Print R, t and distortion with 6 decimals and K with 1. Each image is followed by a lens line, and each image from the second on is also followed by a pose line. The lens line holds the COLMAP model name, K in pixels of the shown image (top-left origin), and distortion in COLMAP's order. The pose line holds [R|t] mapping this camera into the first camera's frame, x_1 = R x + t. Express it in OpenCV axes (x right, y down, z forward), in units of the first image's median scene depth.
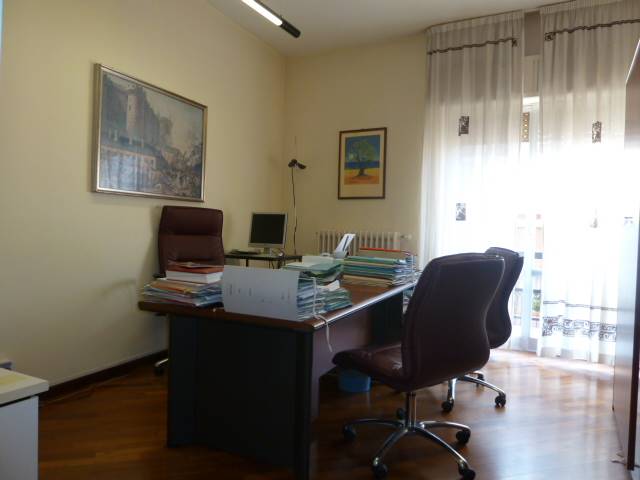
lens RADIAL K [[469.8, 0, 319.3], [0, 469.8, 243.8], [0, 0, 1]] dist [-0.026869, -0.002935]
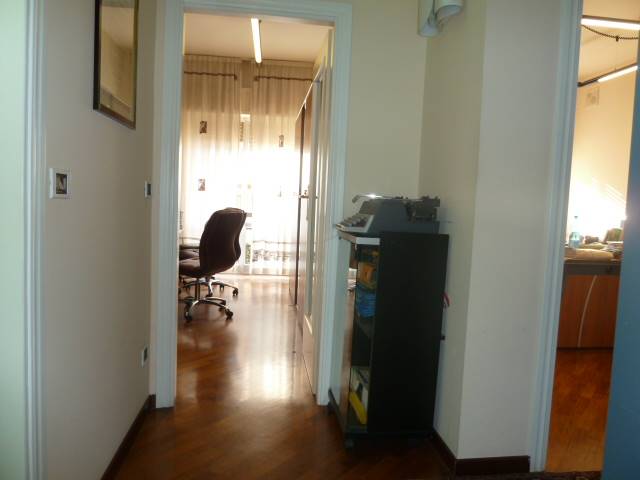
lens RADIAL K [[469.8, 0, 320.3], [0, 469.8, 240.3], [0, 0, 1]] dist [-0.026869, -0.002935]
pose [[0.820883, -0.043722, 0.569420, -0.269398], [-0.006205, 0.996323, 0.085447, -0.023454], [-0.571063, -0.073675, 0.817594, -0.494108]]
